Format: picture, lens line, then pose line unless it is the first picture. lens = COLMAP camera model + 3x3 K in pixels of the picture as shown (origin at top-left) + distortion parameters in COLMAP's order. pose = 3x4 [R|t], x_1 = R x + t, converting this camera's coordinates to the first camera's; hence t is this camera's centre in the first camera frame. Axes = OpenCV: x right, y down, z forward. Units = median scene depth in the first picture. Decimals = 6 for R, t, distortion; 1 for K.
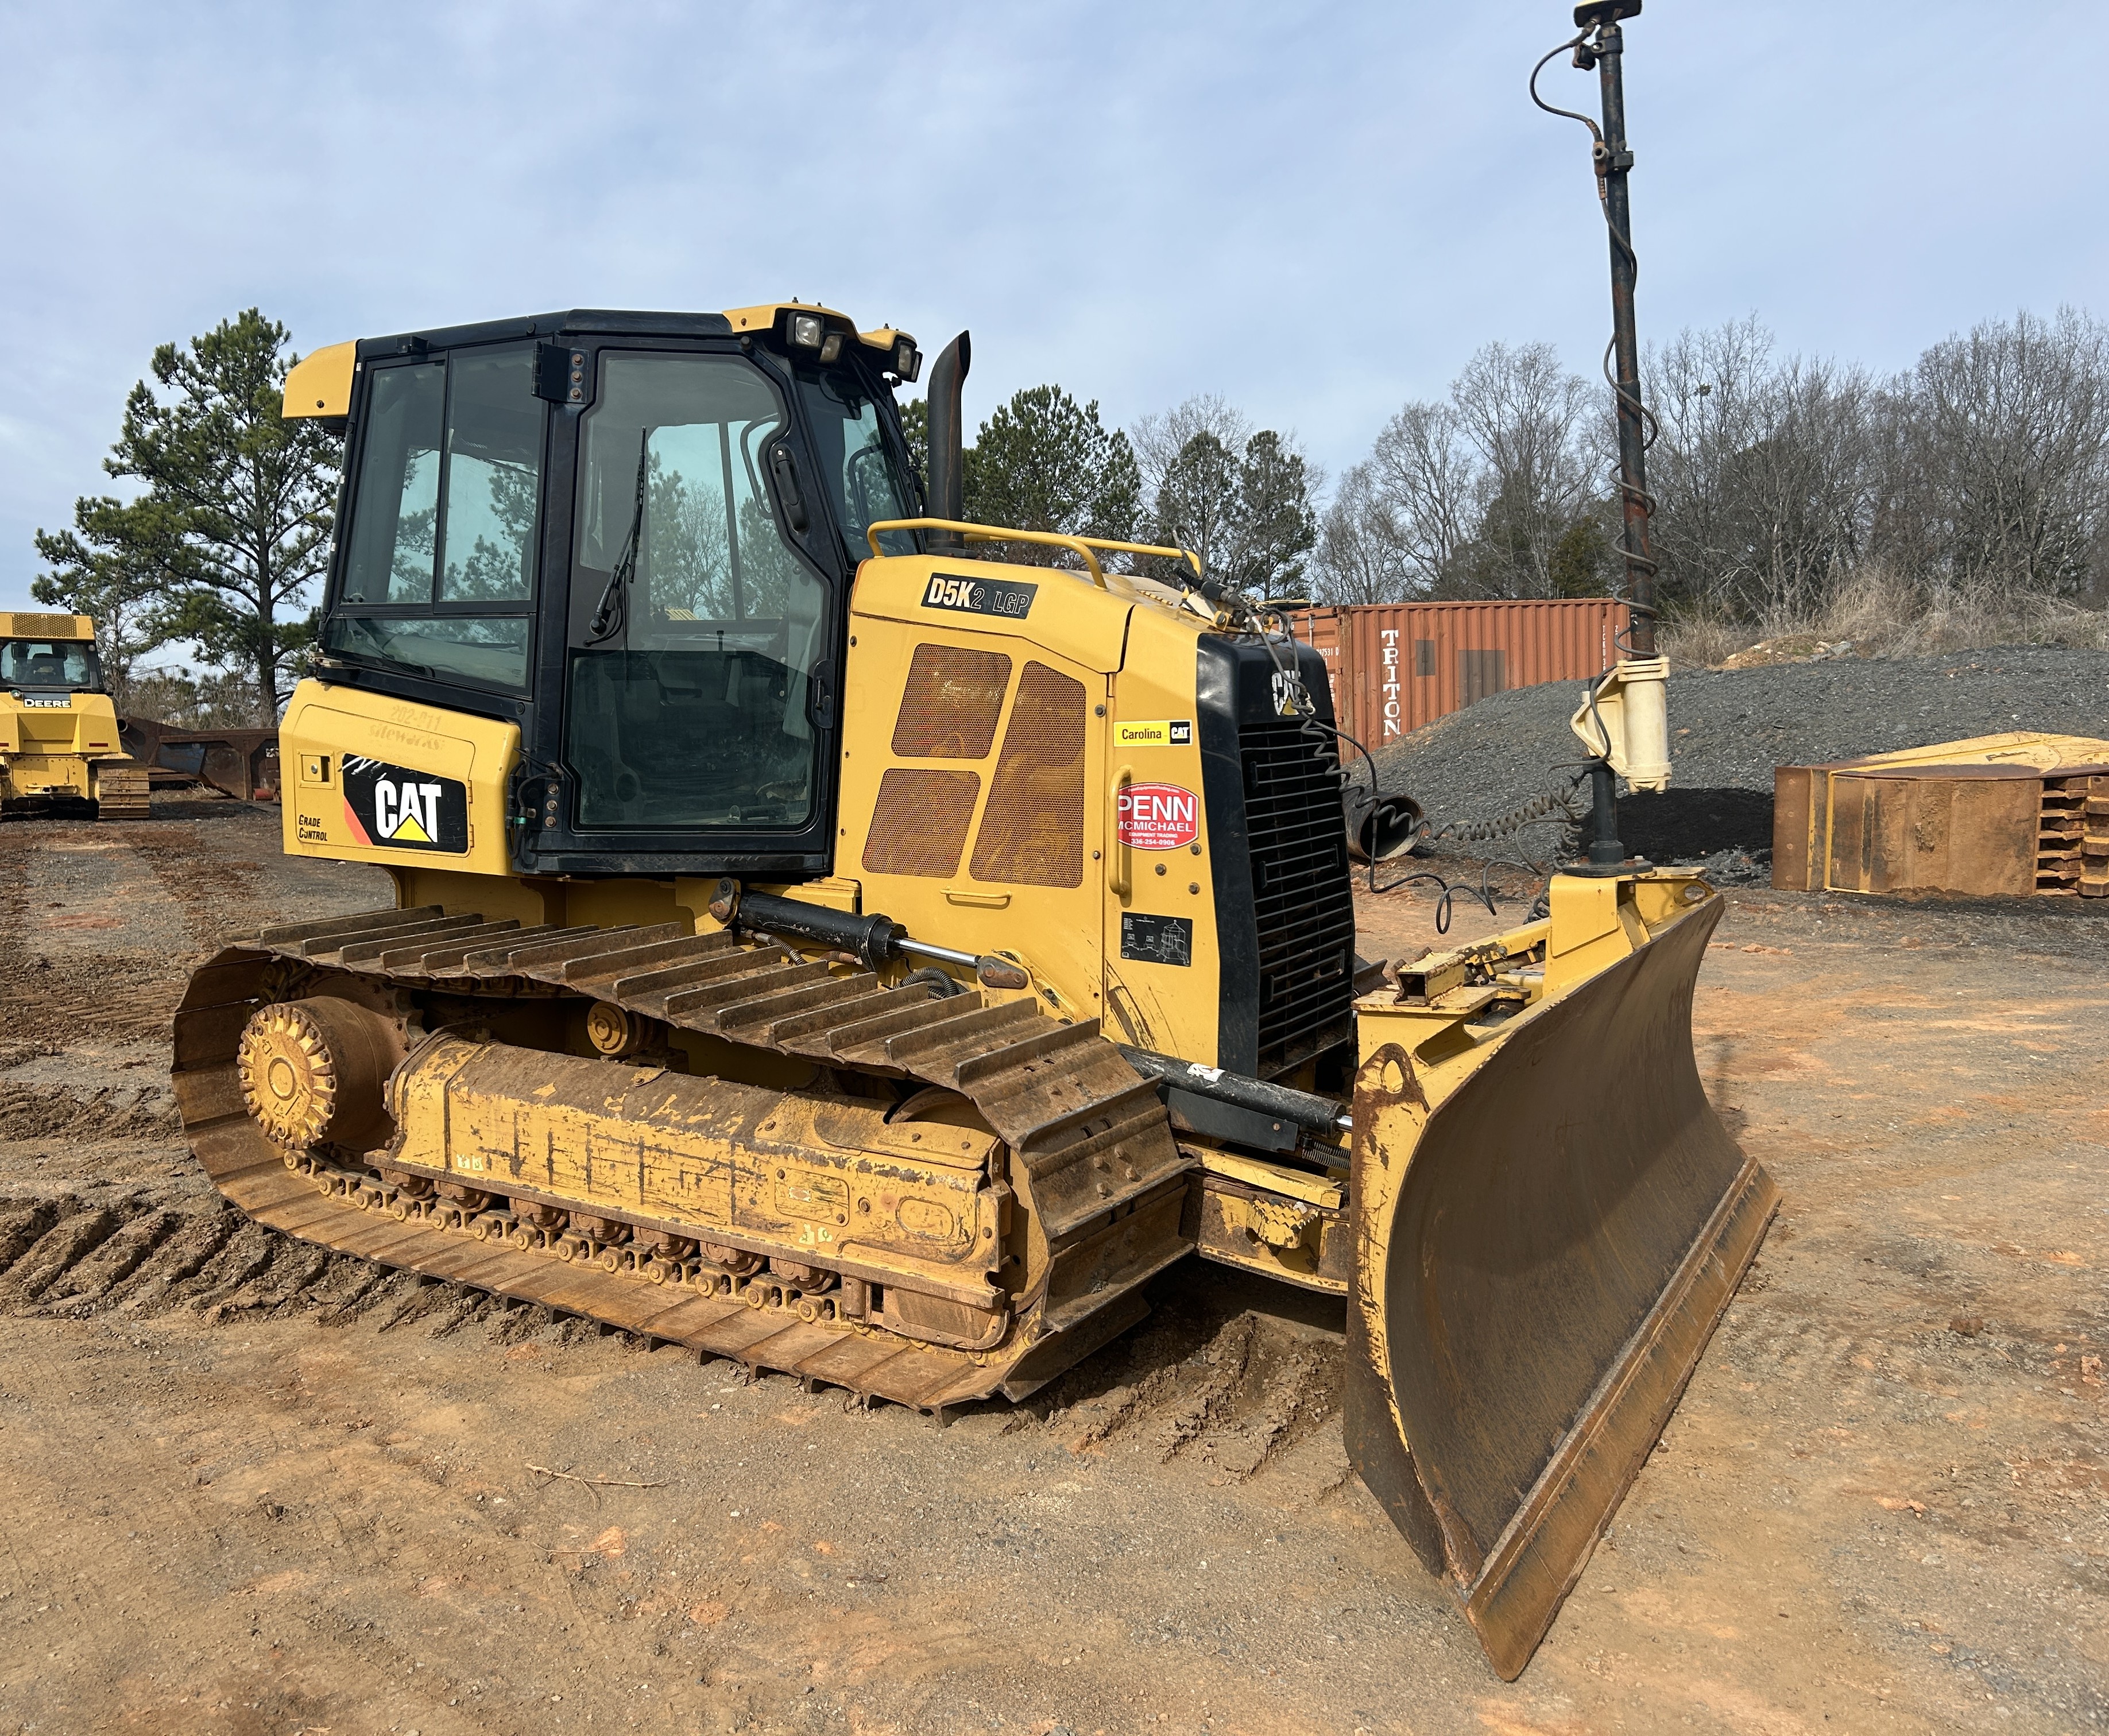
lens RADIAL K [[1727.3, 0, 989.7], [0, 1727.3, 870.9], [0, 0, 1]] dist [0.058059, -0.034961]
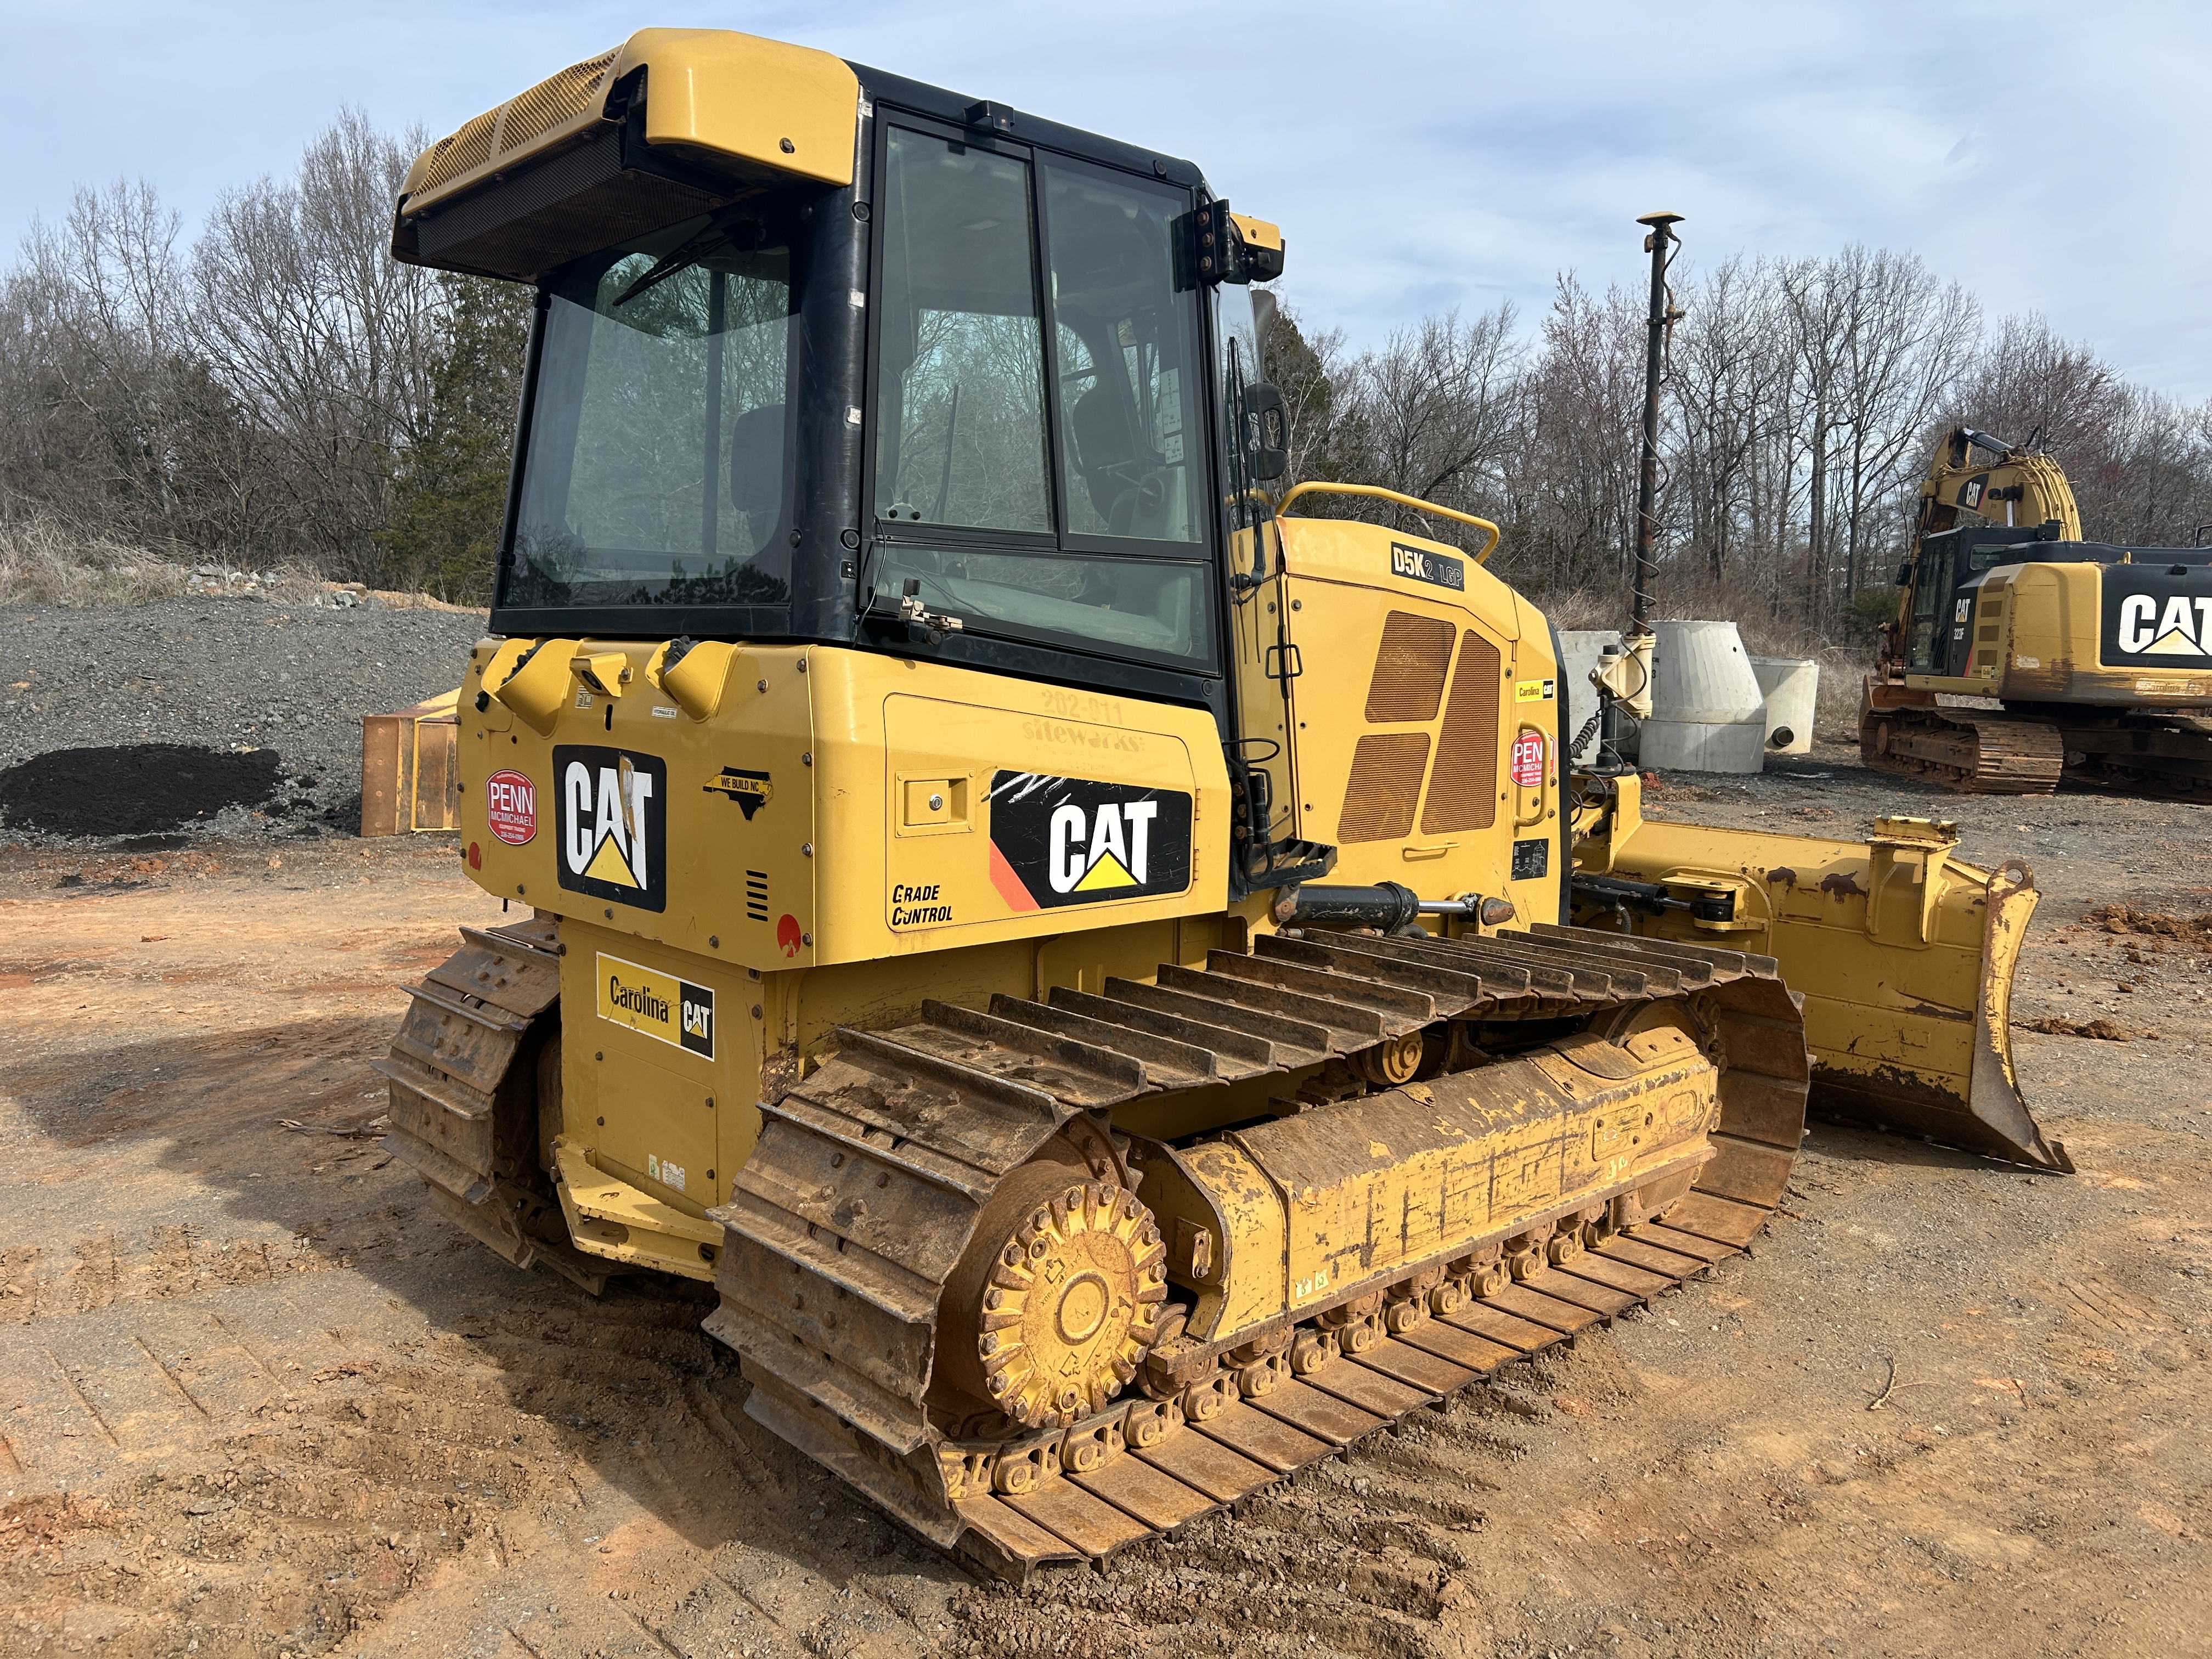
lens RADIAL K [[1662.8, 0, 1116.8], [0, 1662.8, 828.7], [0, 0, 1]] dist [0.059882, -0.063773]
pose [[0.259913, -0.109420, 0.959413, -0.189071], [0.095944, 0.991569, 0.087095, -0.019235], [-0.960854, 0.069413, 0.268220, 0.164662]]
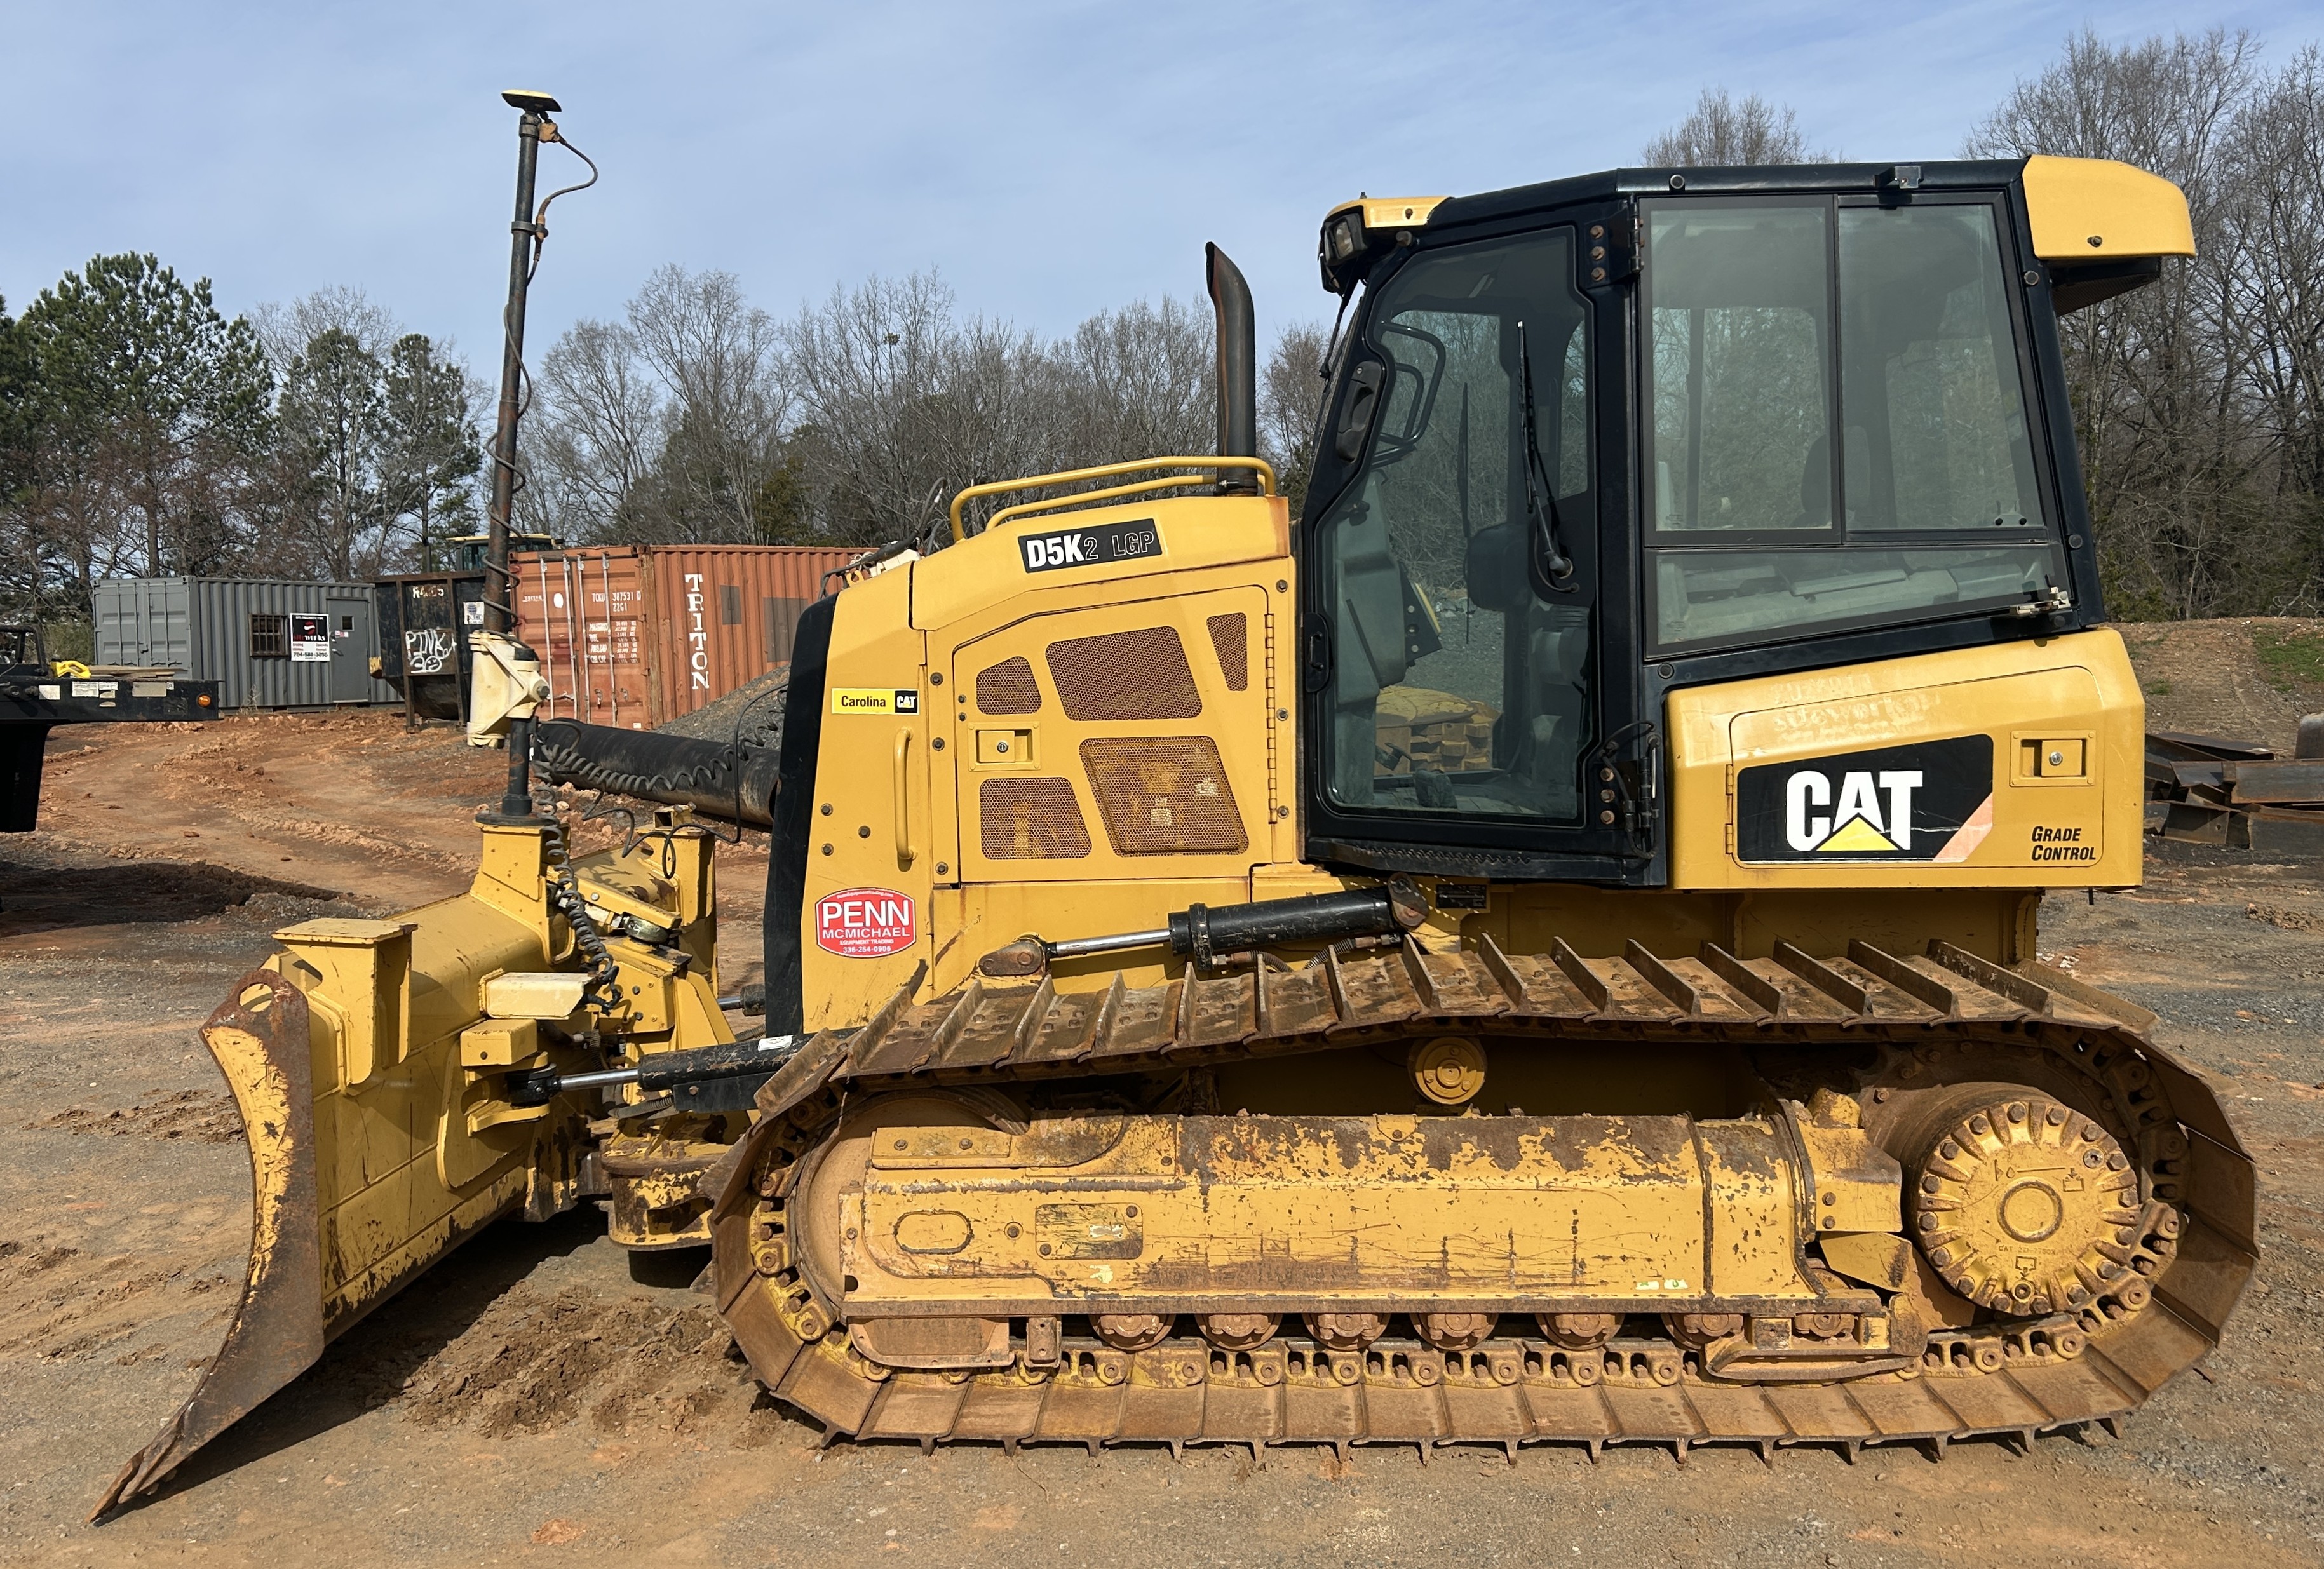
lens RADIAL K [[1902.4, 0, 1199.0], [0, 1902.4, 743.9], [0, 0, 1]] dist [0.046665, -0.058725]
pose [[0.843135, -0.023664, 0.537181, -0.084085], [0.049514, 0.998203, -0.033742, -0.003228], [-0.535418, 0.055047, 0.842792, 0.024434]]
